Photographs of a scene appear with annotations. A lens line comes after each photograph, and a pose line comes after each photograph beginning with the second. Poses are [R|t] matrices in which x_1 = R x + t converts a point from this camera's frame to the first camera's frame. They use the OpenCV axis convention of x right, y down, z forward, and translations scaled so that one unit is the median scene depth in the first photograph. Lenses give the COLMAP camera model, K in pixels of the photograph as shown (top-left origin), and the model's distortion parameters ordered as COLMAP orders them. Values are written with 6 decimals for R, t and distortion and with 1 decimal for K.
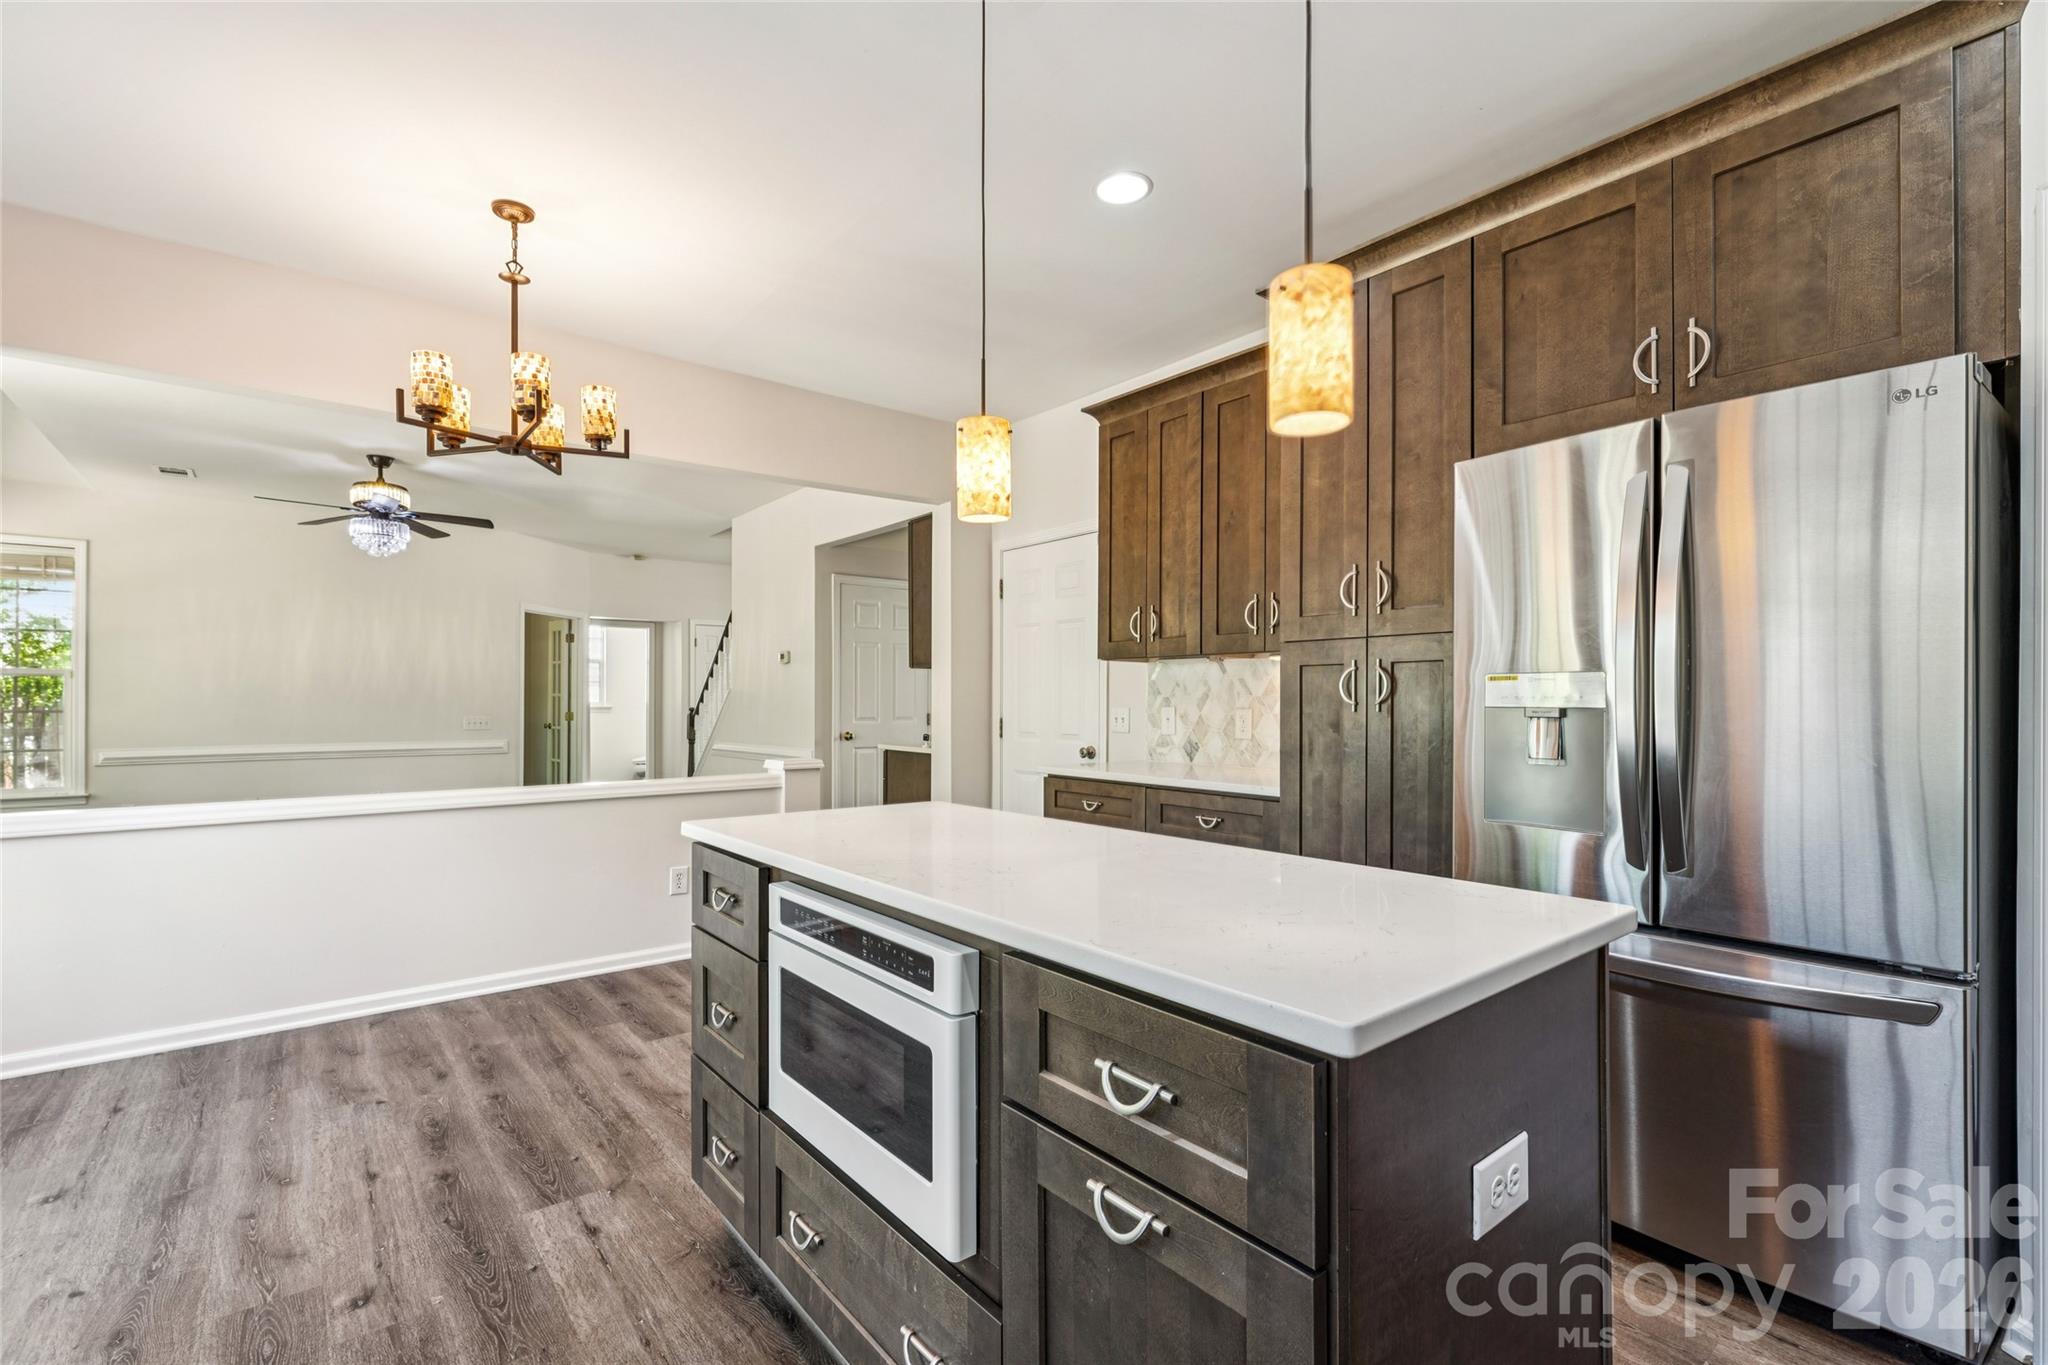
lens RADIAL K [[916.0, 0, 1026.2], [0, 916.0, 696.7], [0, 0, 1]] dist [0.001166, 0.000110]
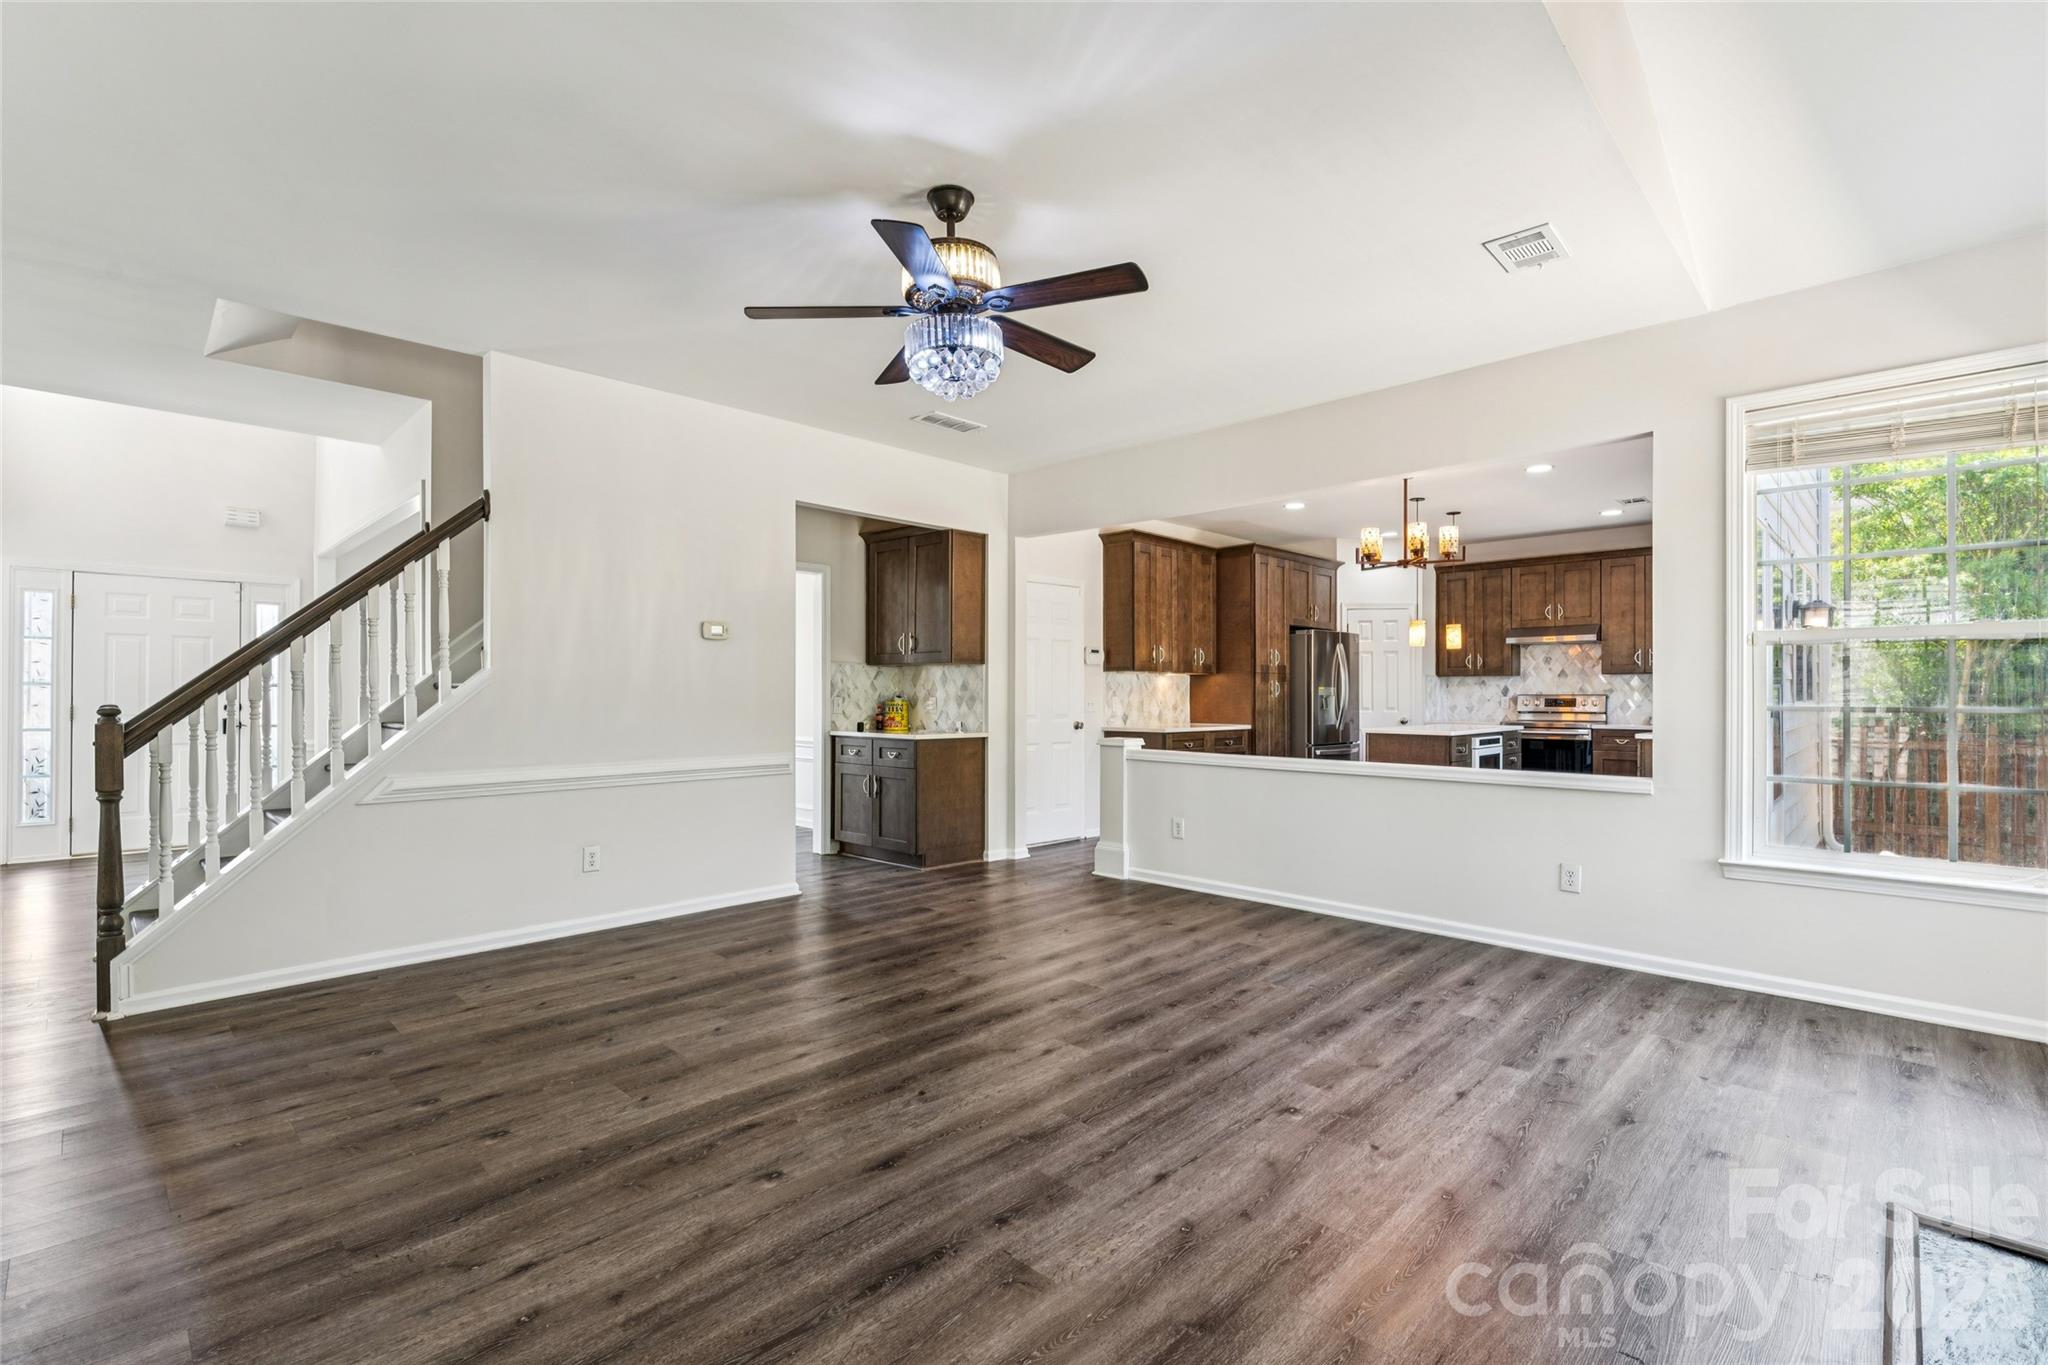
lens RADIAL K [[914.3, 0, 1023.8], [0, 914.3, 686.8], [0, 0, 1]] dist [0.004530, 0.000024]
pose [[-0.125048, 0.008125, 0.992117, -3.164057], [-0.009297, 0.999913, -0.009361, 0.021425], [-0.992107, -0.010394, -0.124961, 2.717504]]
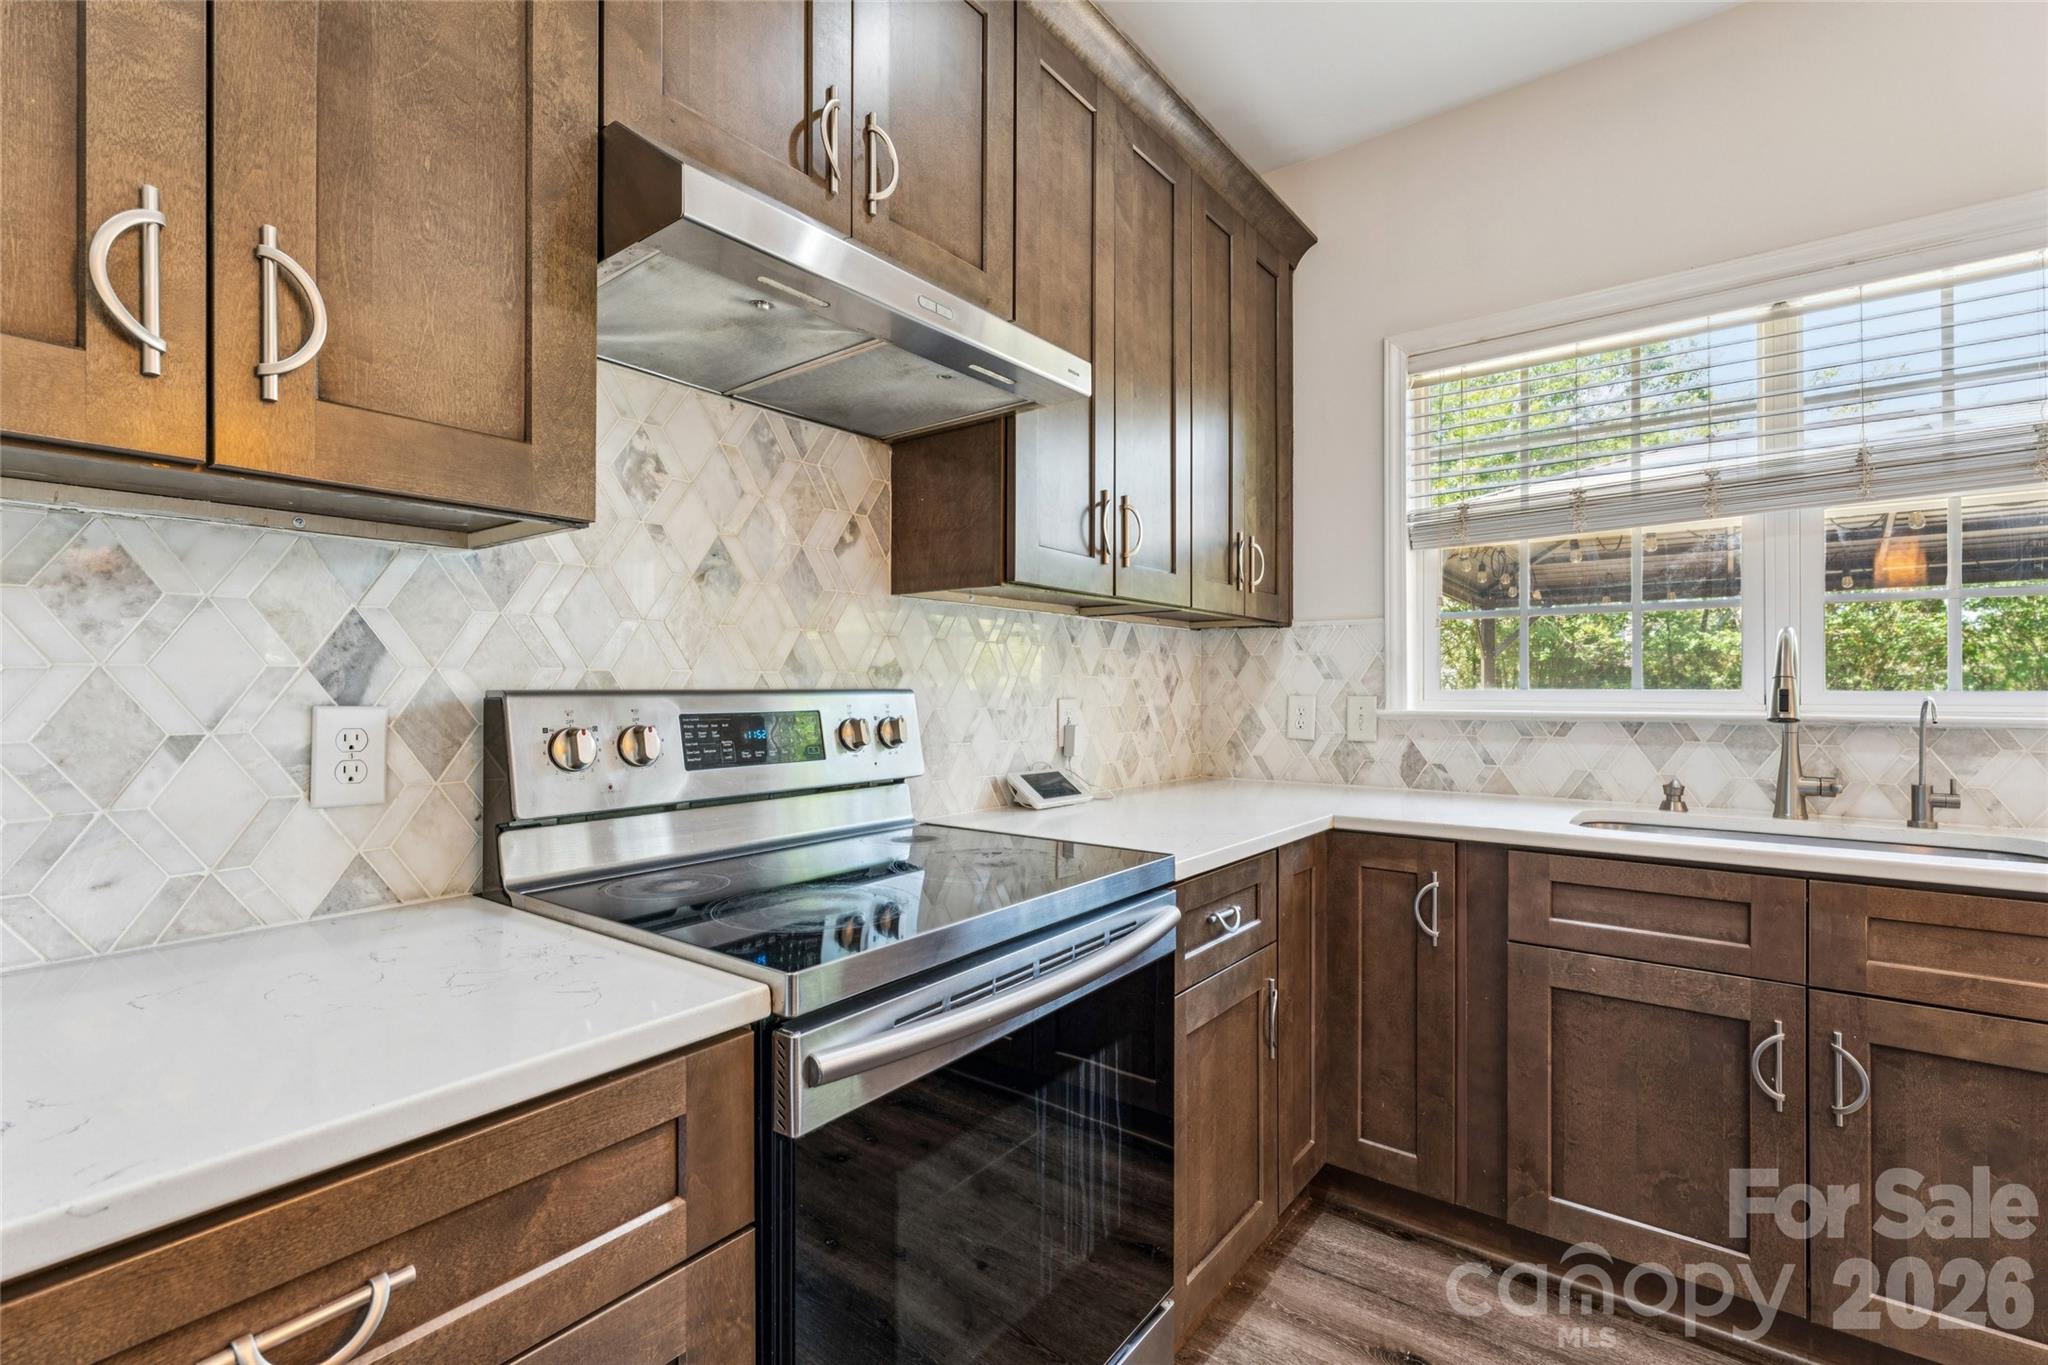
lens RADIAL K [[914.3, 0, 1023.8], [0, 914.3, 686.8], [0, 0, 1]] dist [0.004530, 0.000024]
pose [[-0.973004, 0.000309, -0.230787, 0.526382], [0.002641, 0.999949, -0.009797, 0.001137], [0.230772, -0.010142, -0.972955, 0.555170]]
